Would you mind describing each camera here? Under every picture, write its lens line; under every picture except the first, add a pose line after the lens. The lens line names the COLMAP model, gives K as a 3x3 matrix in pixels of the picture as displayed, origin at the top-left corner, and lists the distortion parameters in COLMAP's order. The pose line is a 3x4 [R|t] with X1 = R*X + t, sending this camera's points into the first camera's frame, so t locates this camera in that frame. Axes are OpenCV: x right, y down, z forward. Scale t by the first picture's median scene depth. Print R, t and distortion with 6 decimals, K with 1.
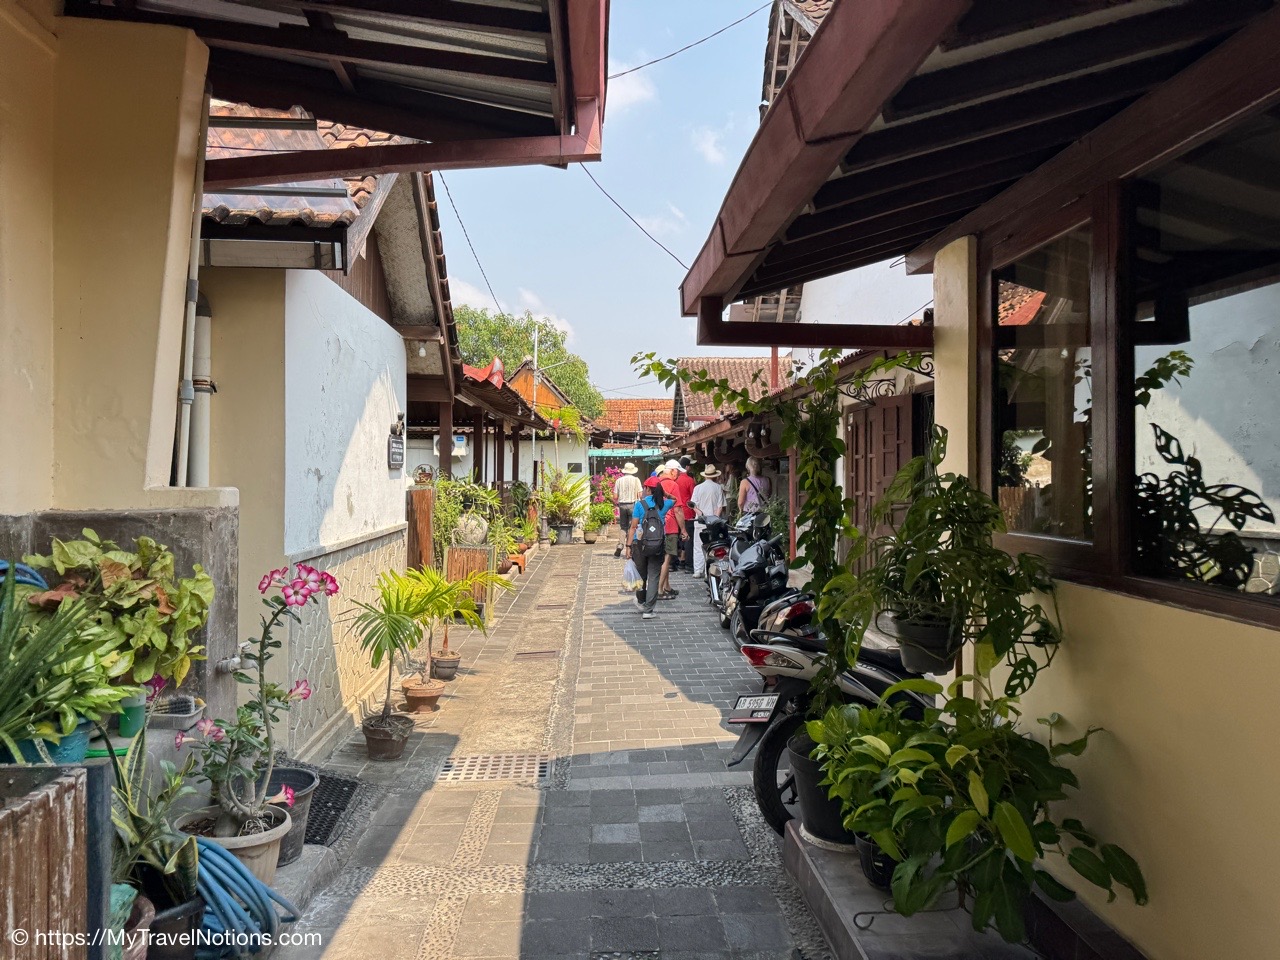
lens RADIAL K [[900.1, 0, 641.2], [0, 900.1, 476.8], [0, 0, 1]] dist [0.002369, -0.003636]
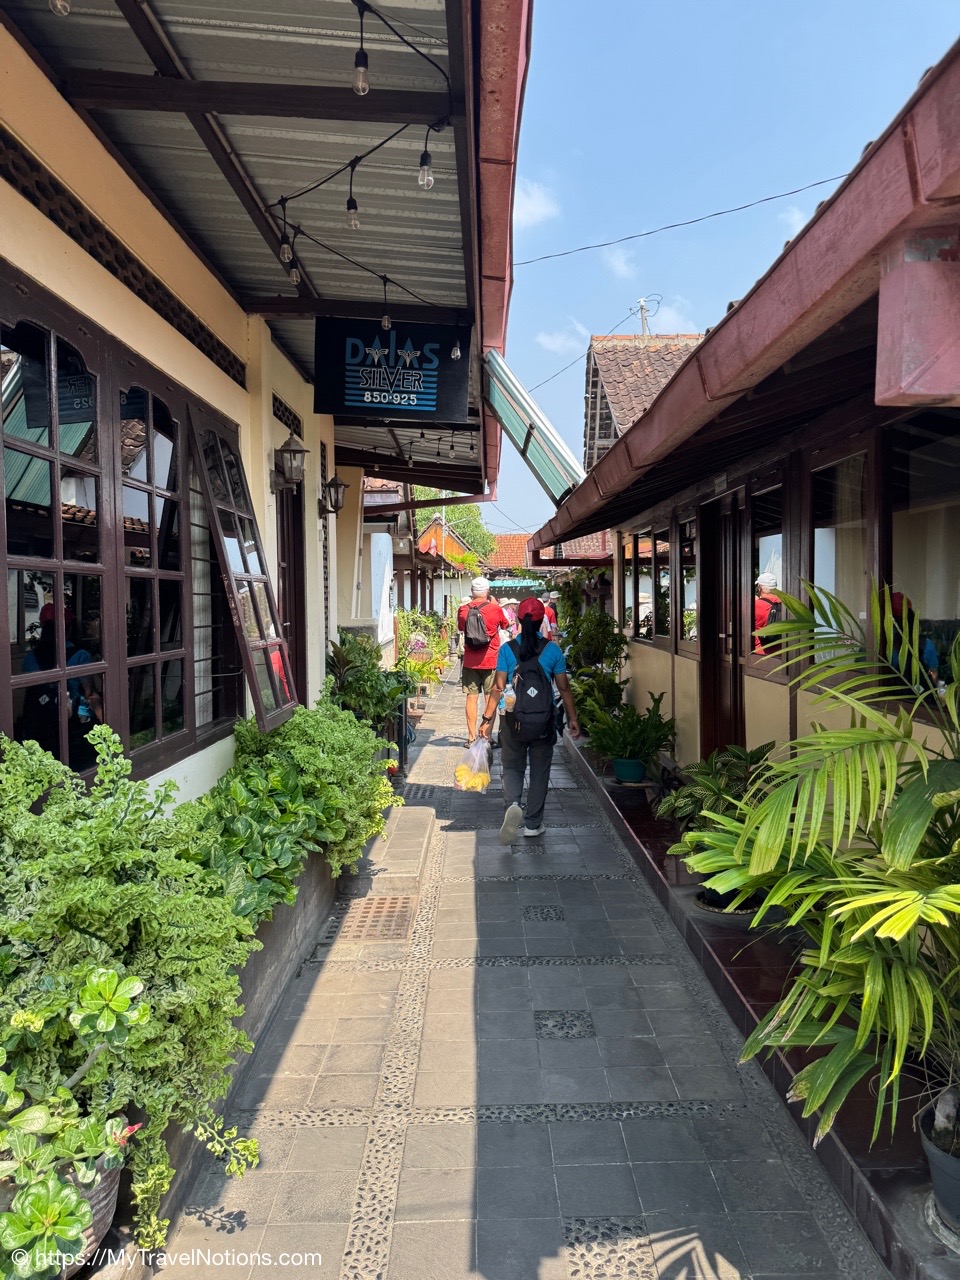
lens RADIAL K [[900.1, 0, 479.6], [0, 900.1, 640.5], [0, 0, 1]] dist [0.002369, -0.003636]
pose [[0.998206, -0.007534, -0.059400, 0.013450], [0.009963, 0.999122, 0.040701, -0.004914], [0.059041, -0.041220, 0.997404, -0.367708]]
